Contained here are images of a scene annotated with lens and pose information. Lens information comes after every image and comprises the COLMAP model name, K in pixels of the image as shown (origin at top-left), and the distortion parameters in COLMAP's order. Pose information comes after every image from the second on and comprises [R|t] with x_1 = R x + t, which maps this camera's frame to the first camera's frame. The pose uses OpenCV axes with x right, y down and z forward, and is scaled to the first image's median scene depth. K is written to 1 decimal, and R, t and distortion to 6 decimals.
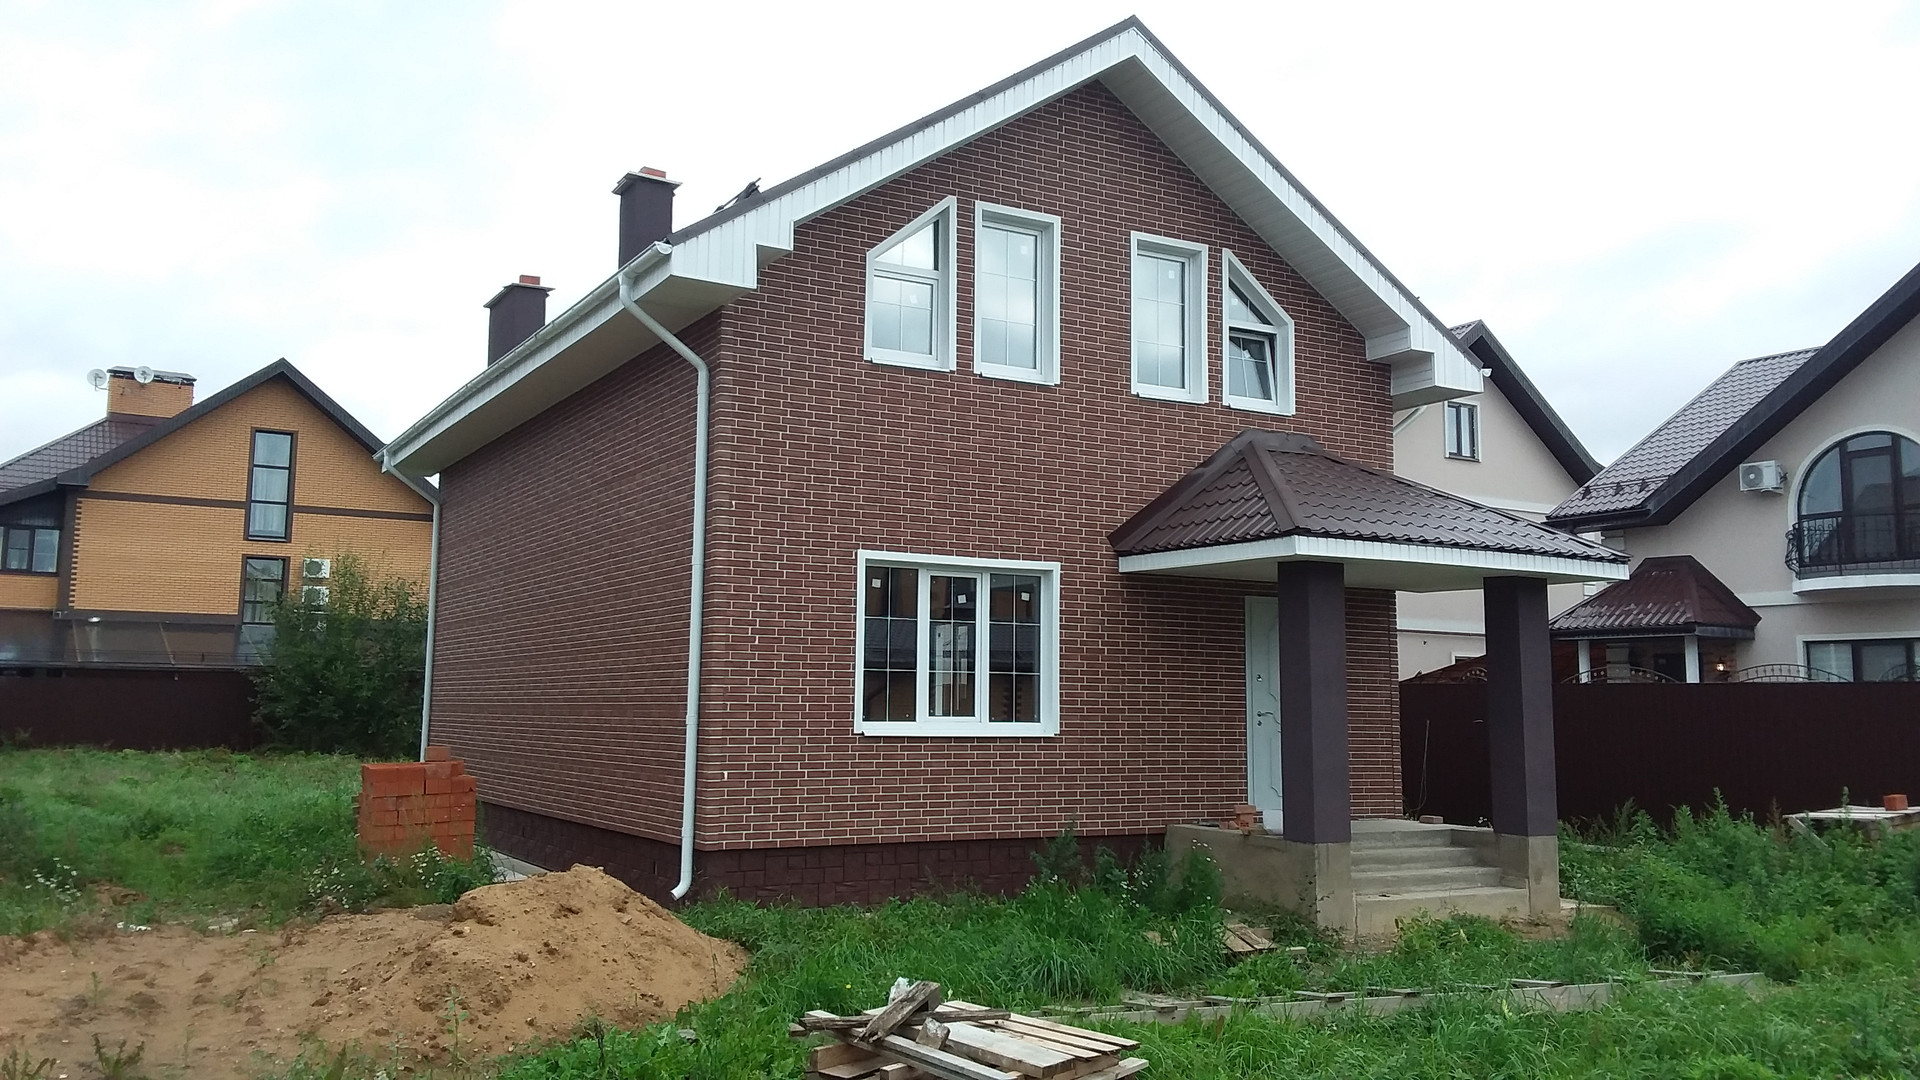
lens RADIAL K [[1567.5, 0, 973.5], [0, 1567.5, 510.9], [0, 0, 1]] dist [0.144859, -0.221118]
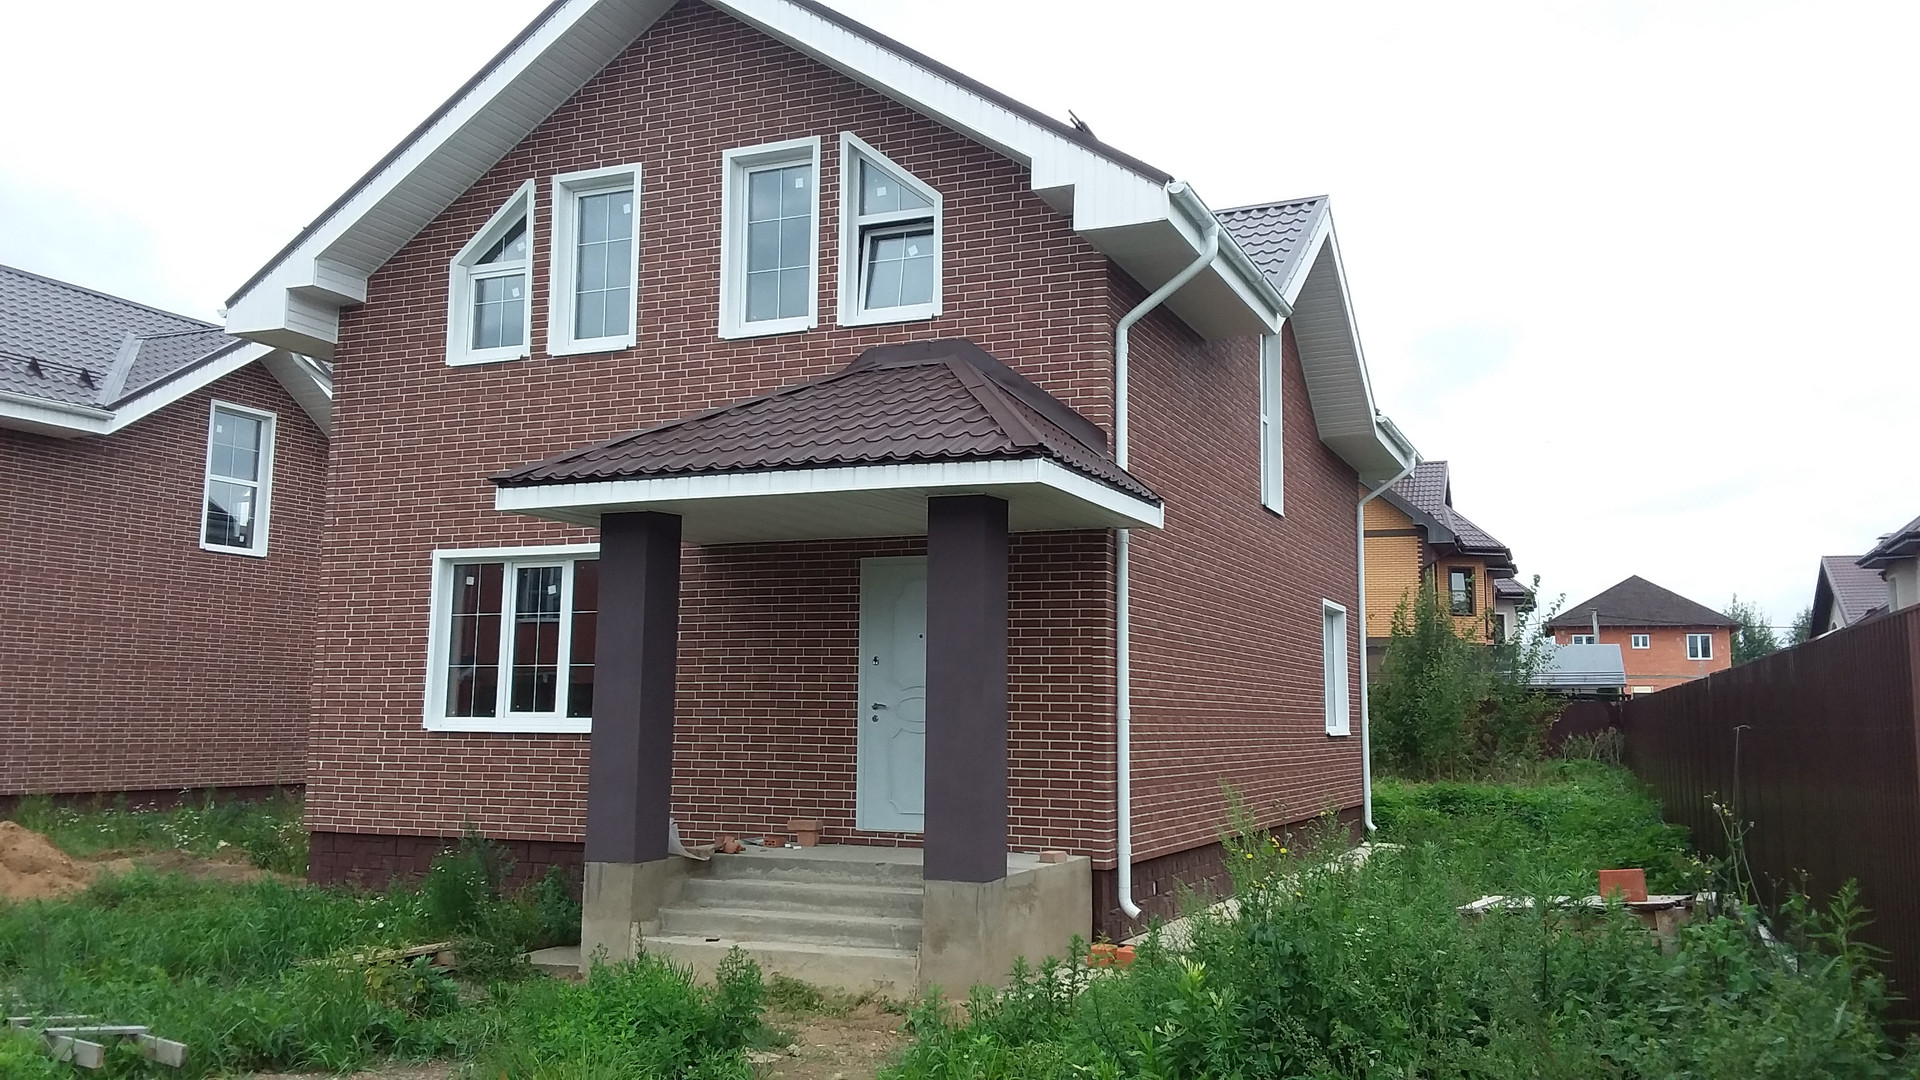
lens RADIAL K [[1567.5, 0, 973.5], [0, 1567.5, 510.9], [0, 0, 1]] dist [0.144859, -0.221118]
pose [[0.589565, -0.107890, -0.800482, 0.904447], [0.096144, 0.993367, -0.063076, 0.091987], [0.801978, -0.039774, 0.596028, 0.617193]]
